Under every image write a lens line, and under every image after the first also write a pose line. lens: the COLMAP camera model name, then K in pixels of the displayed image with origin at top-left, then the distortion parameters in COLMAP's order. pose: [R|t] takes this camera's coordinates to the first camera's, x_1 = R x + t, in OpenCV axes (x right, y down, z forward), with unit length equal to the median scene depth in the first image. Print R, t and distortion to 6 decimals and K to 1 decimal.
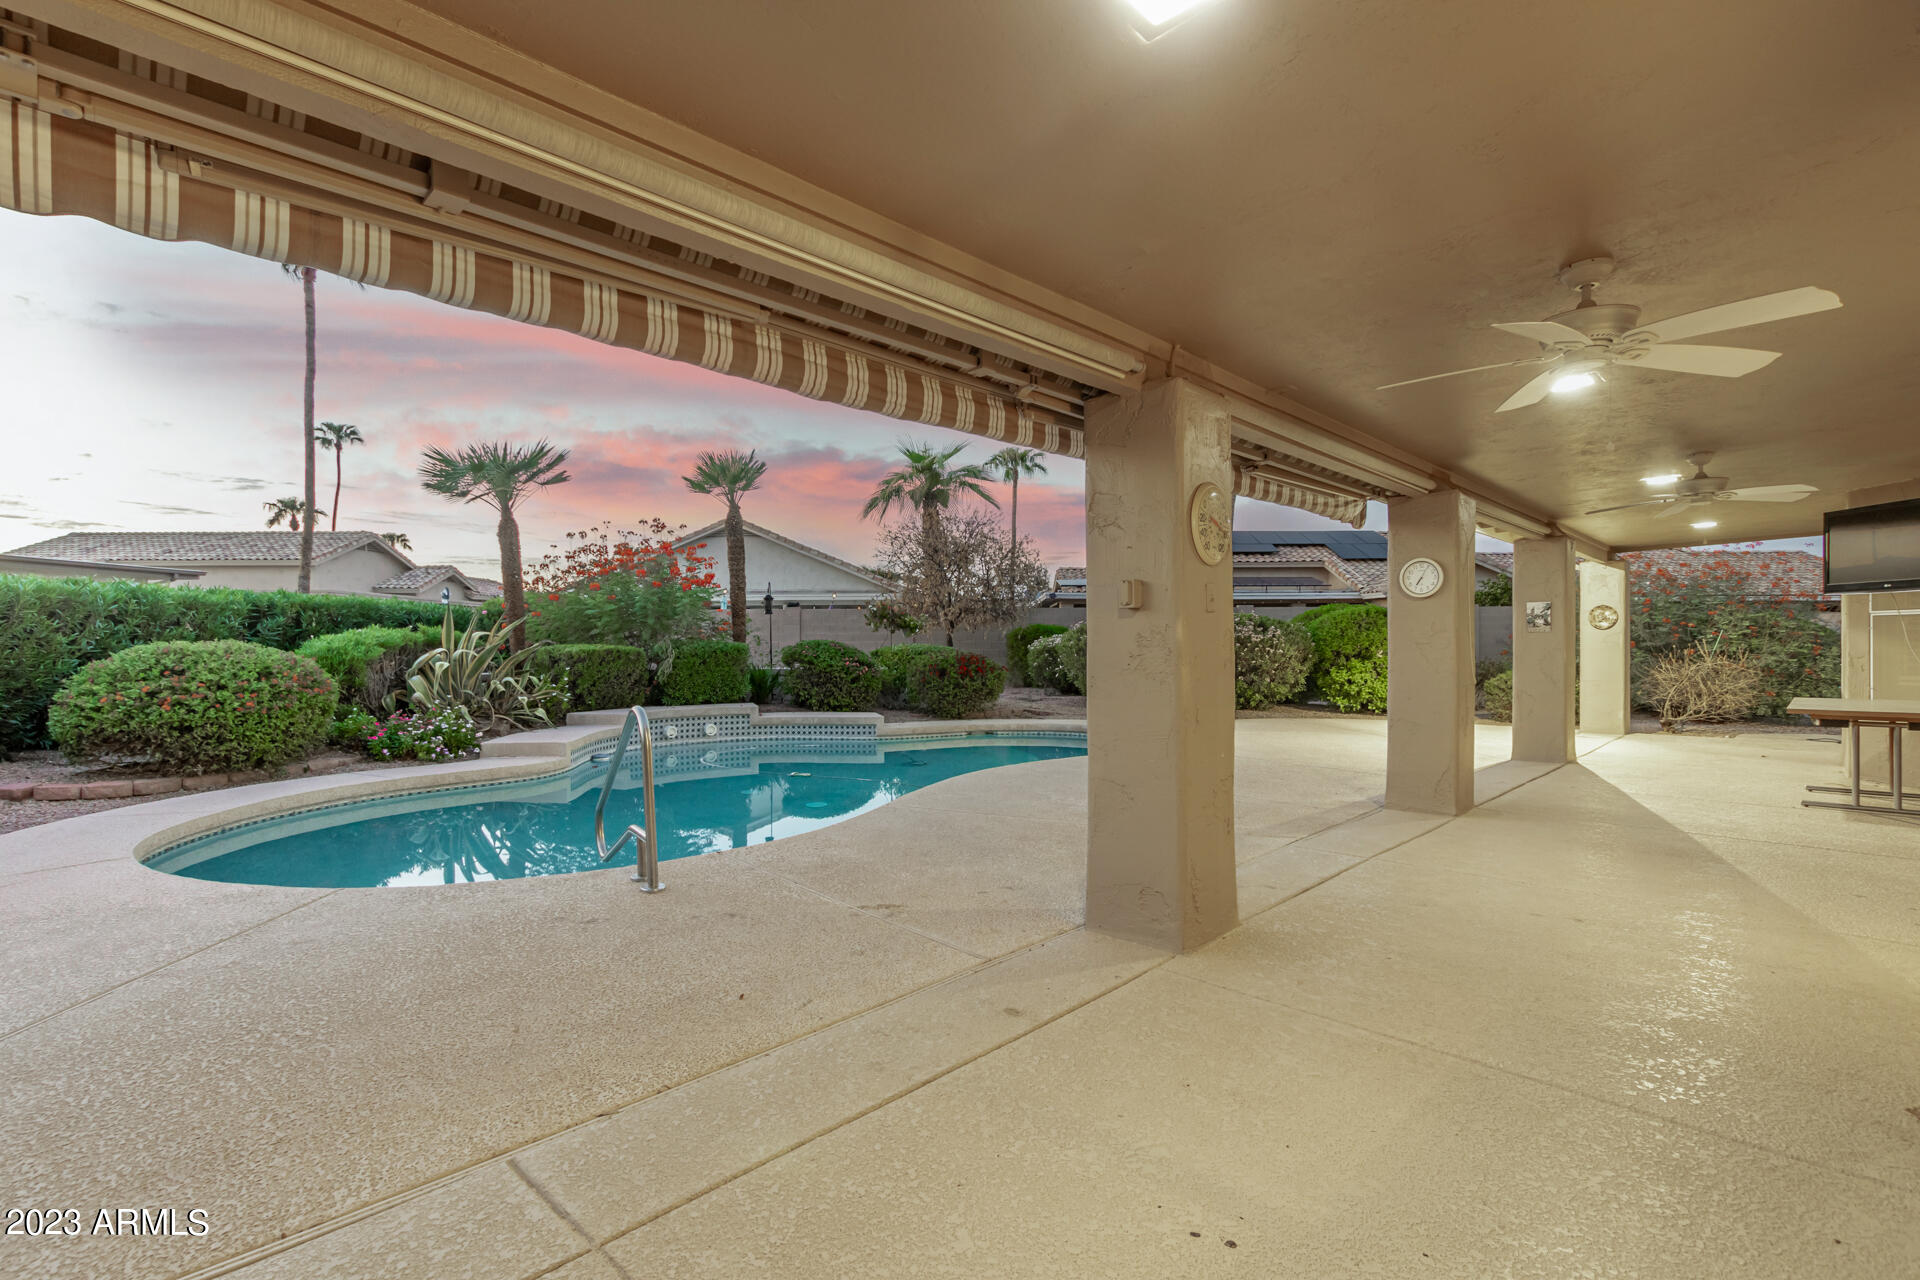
lens RADIAL K [[880.1, 0, 957.8], [0, 880.1, 637.6], [0, 0, 1]] dist [0.003993, -0.000424]
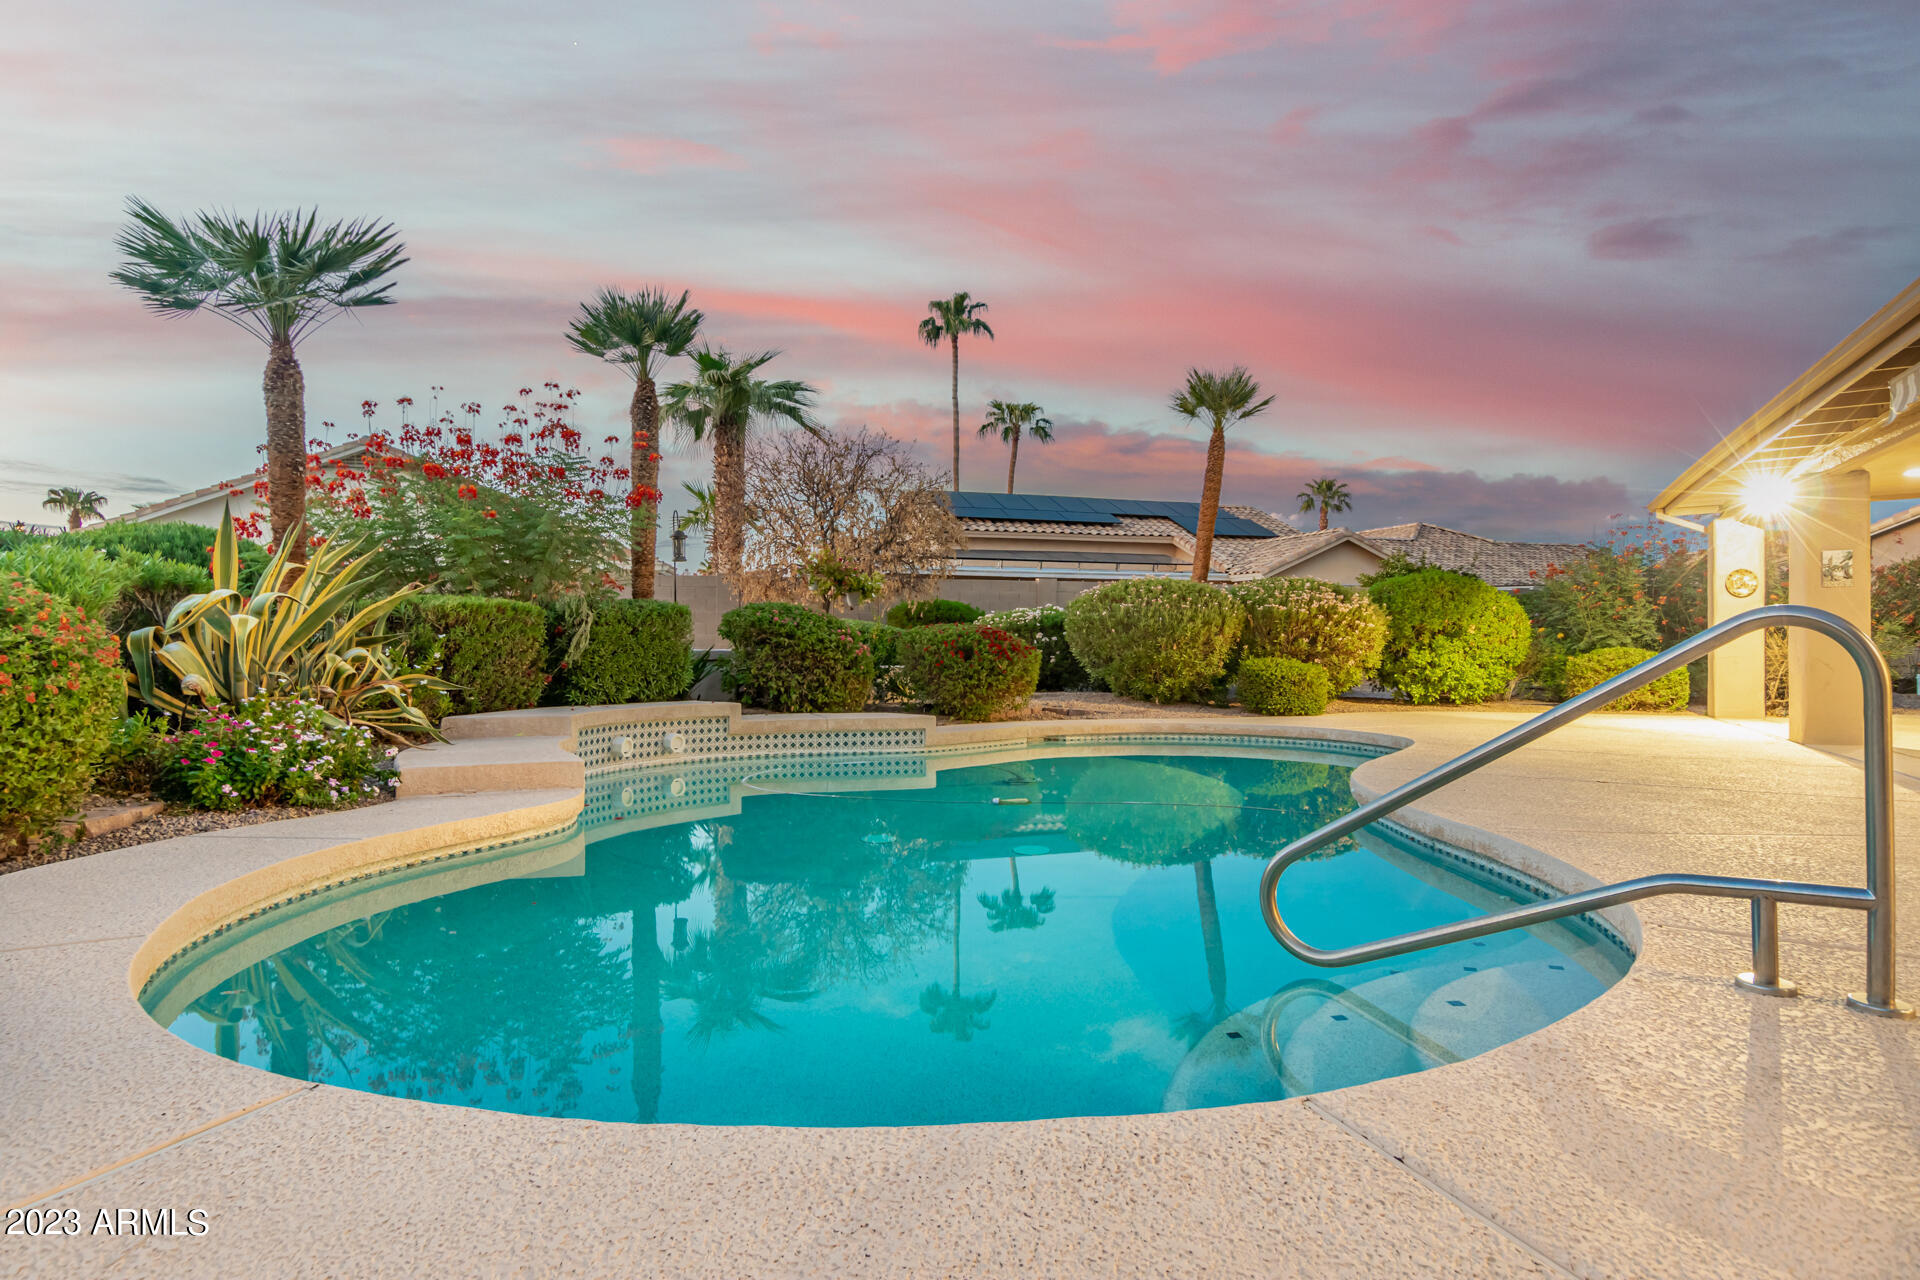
lens RADIAL K [[1117.2, 0, 956.6], [0, 1117.2, 646.0], [0, 0, 1]] dist [-0.001254, 0.003238]
pose [[0.943134, 0.000899, 0.332410, -0.318201], [-0.002304, 0.999990, 0.003834, 0.032376], [-0.332404, -0.004382, 0.943127, 0.203379]]
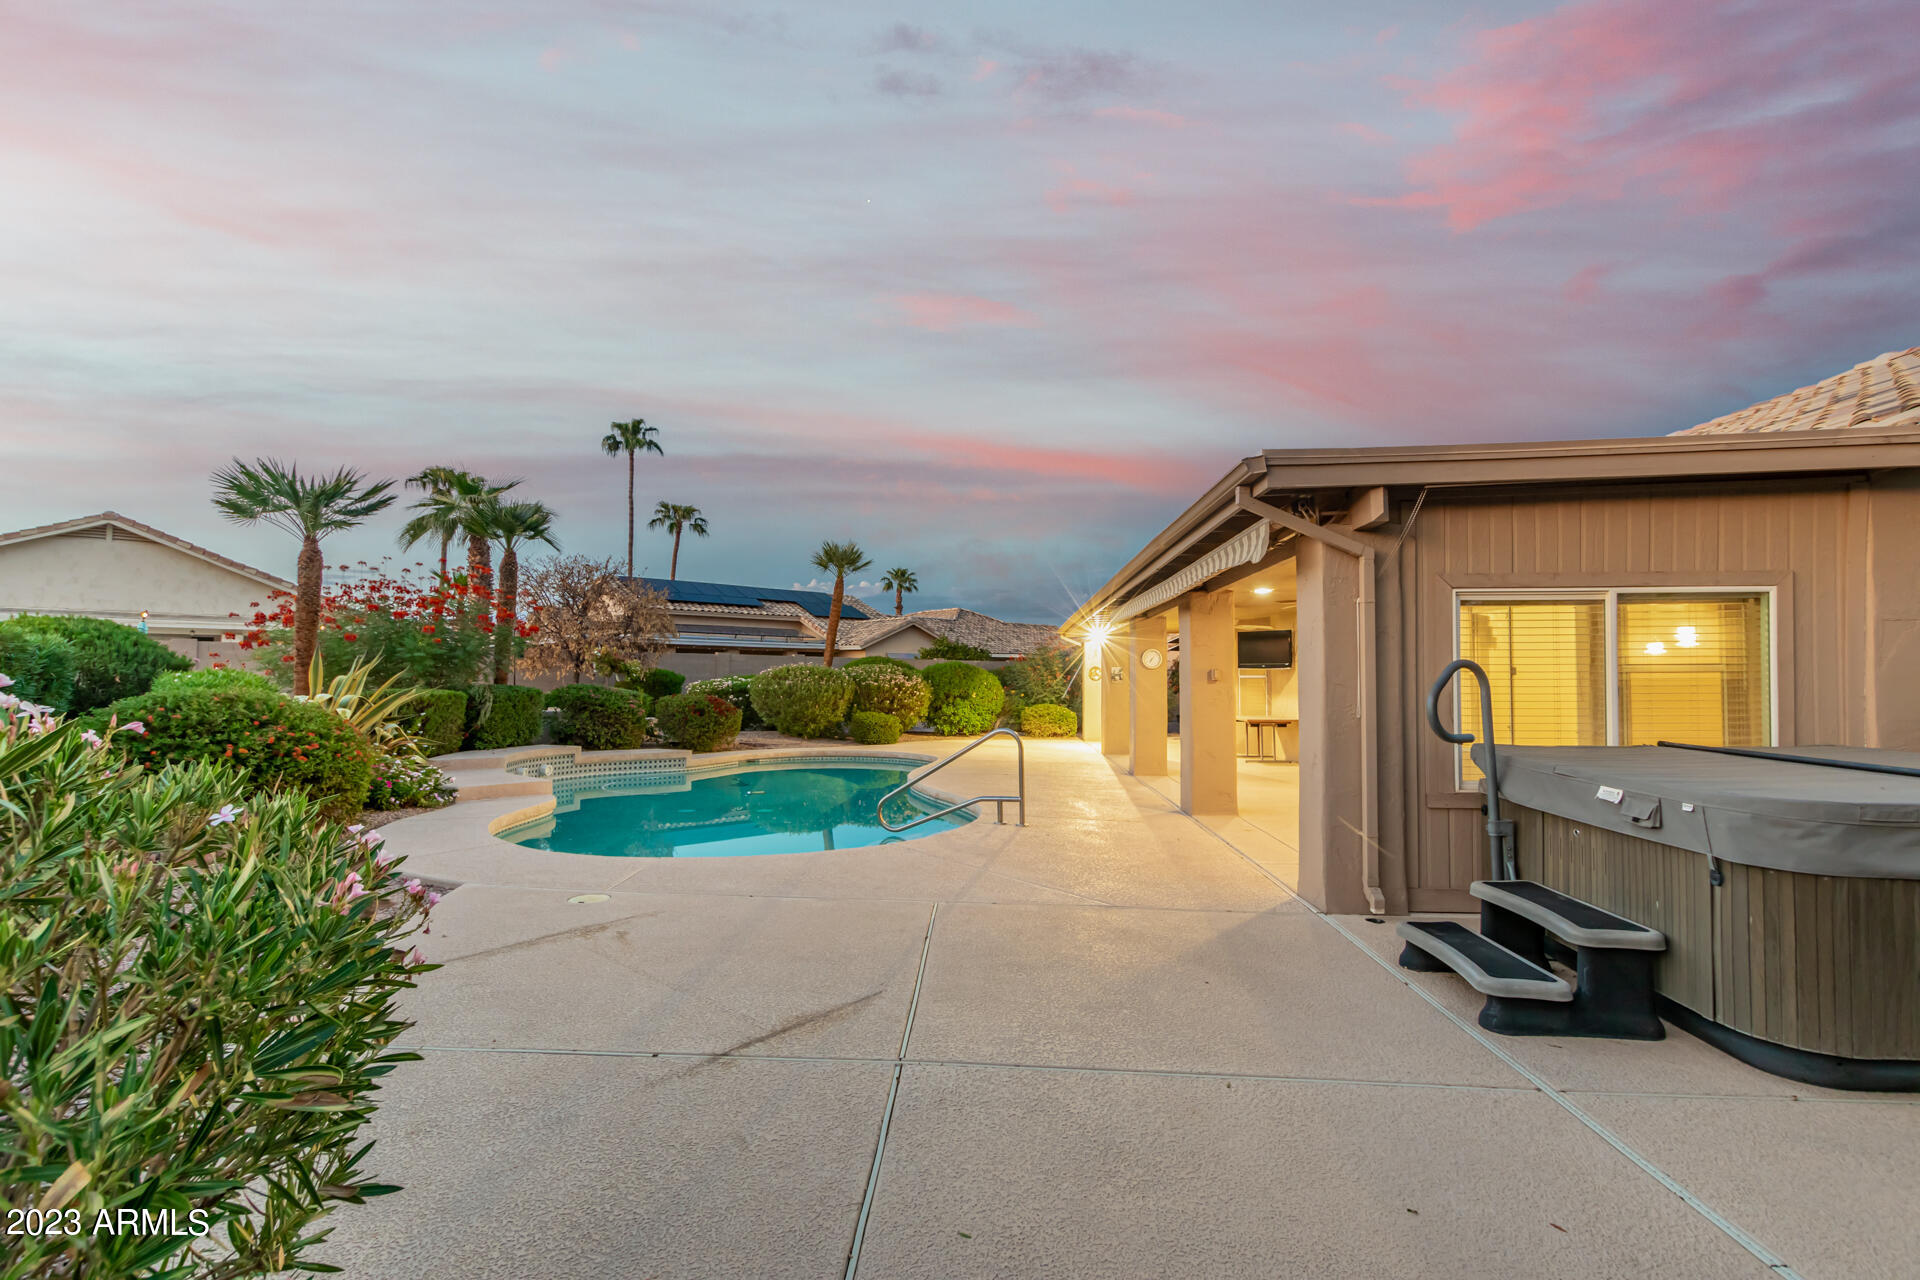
lens RADIAL K [[880.1, 0, 950.5], [0, 880.1, 652.7], [0, 0, 1]] dist [0.003993, -0.000424]
pose [[0.754944, 0.027759, 0.655201, -0.550640], [-0.010390, 0.999485, -0.030374, -0.007482], [-0.655707, 0.016123, 0.754843, -0.100904]]
